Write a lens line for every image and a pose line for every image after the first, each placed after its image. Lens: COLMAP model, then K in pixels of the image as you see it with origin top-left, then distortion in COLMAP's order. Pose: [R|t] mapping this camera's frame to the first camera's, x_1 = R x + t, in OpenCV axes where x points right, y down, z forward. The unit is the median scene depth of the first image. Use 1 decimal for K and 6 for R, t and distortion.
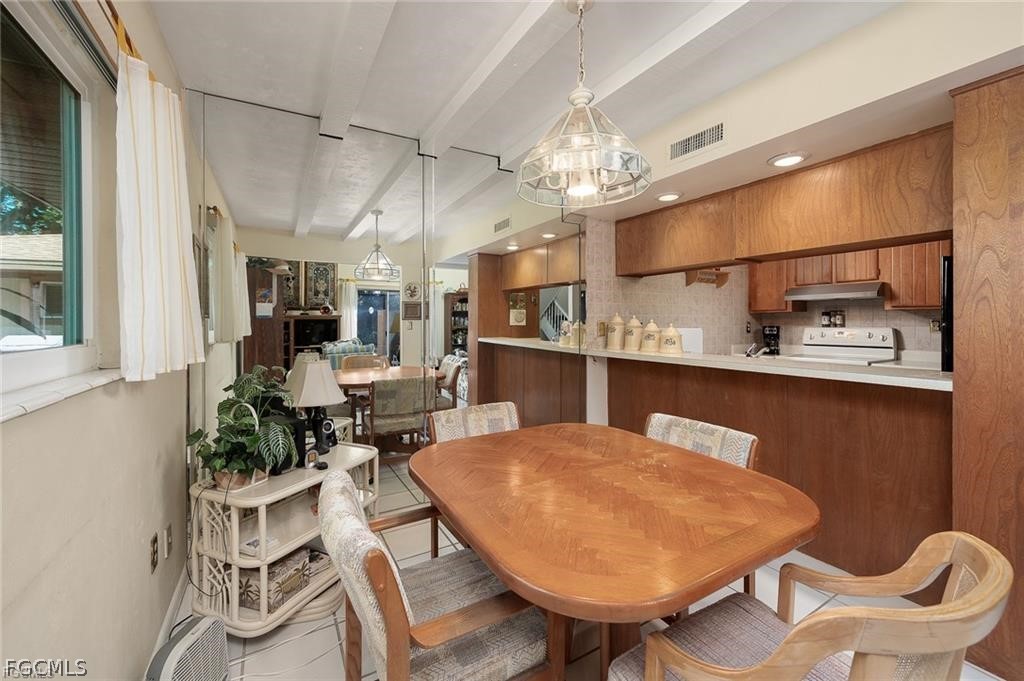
lens RADIAL K [[407.7, 0, 506.2], [0, 407.7, 325.8], [0, 0, 1]] dist [-0.002019, 0.000047]
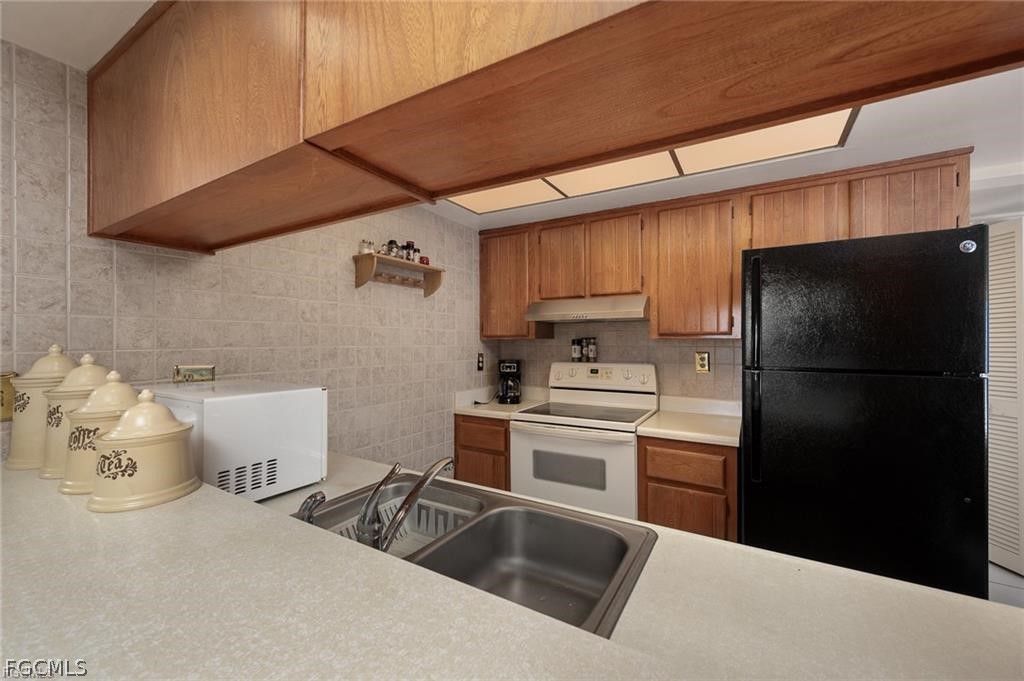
lens RADIAL K [[407.7, 0, 509.0], [0, 407.7, 341.4], [0, 0, 1]] dist [-0.002019, 0.000047]
pose [[0.872716, 0.000770, 0.488228, 0.322212], [0.001578, 0.999989, -0.004397, -0.025741], [-0.488226, 0.004608, 0.872705, 0.419934]]
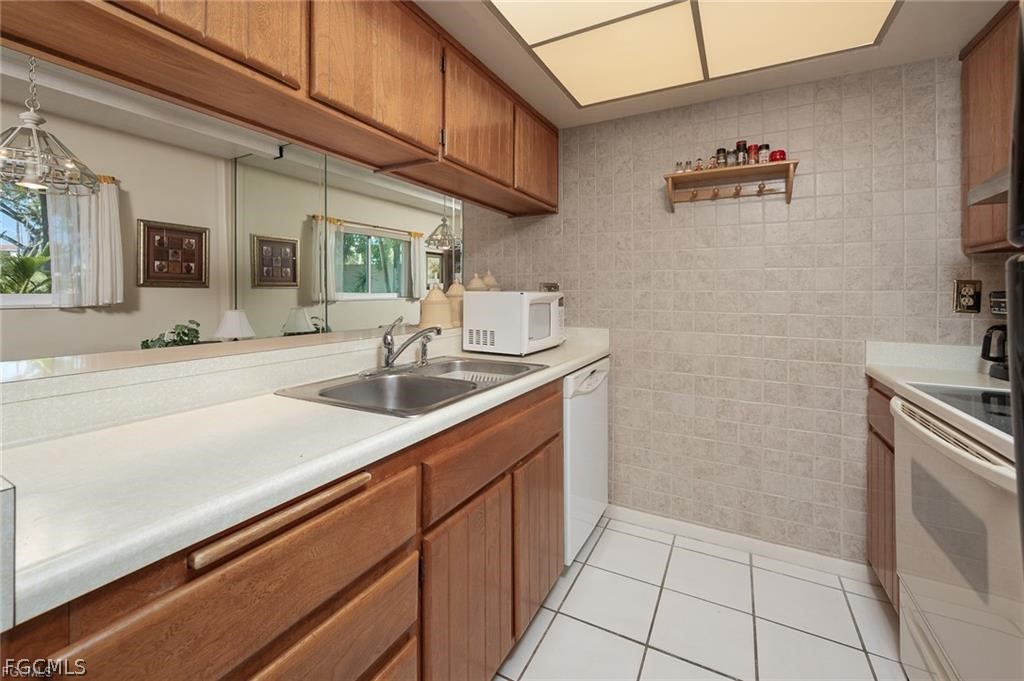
lens RADIAL K [[407.7, 0, 498.9], [0, 407.7, 291.2], [0, 0, 1]] dist [-0.002019, 0.000047]
pose [[0.516591, 0.002423, -0.856229, 0.684605], [-0.007741, 0.999968, -0.001841, 0.003524], [0.856197, 0.007579, 0.516593, 0.491623]]
